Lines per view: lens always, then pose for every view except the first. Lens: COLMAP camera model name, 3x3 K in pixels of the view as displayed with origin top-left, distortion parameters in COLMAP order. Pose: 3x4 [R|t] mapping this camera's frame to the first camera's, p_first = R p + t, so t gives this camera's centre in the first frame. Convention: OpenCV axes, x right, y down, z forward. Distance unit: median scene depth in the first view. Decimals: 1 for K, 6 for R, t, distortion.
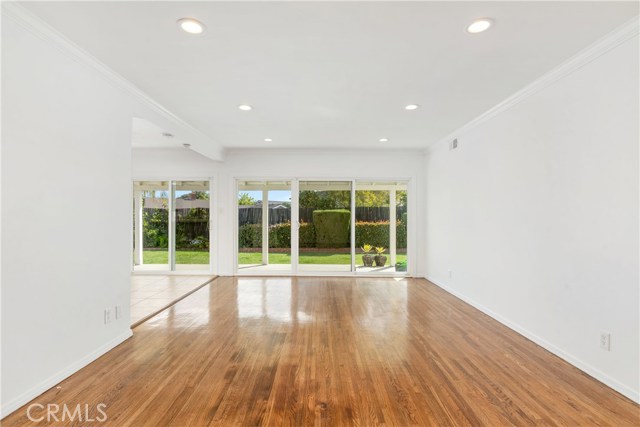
lens RADIAL K [[311.7, 0, 321.5], [0, 311.7, 210.5], [0, 0, 1]] dist [-0.001116, -0.000981]
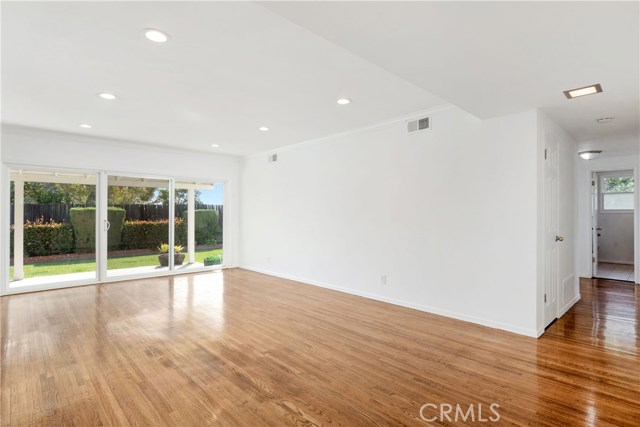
lens RADIAL K [[305.2, 0, 318.1], [0, 305.2, 205.1], [0, 0, 1]] dist [-0.001343, -0.000399]
pose [[0.743691, 0.016486, 0.668321, -0.299586], [-0.008544, 0.999849, -0.015156, -0.001978], [-0.668469, 0.005561, 0.743719, -0.059904]]
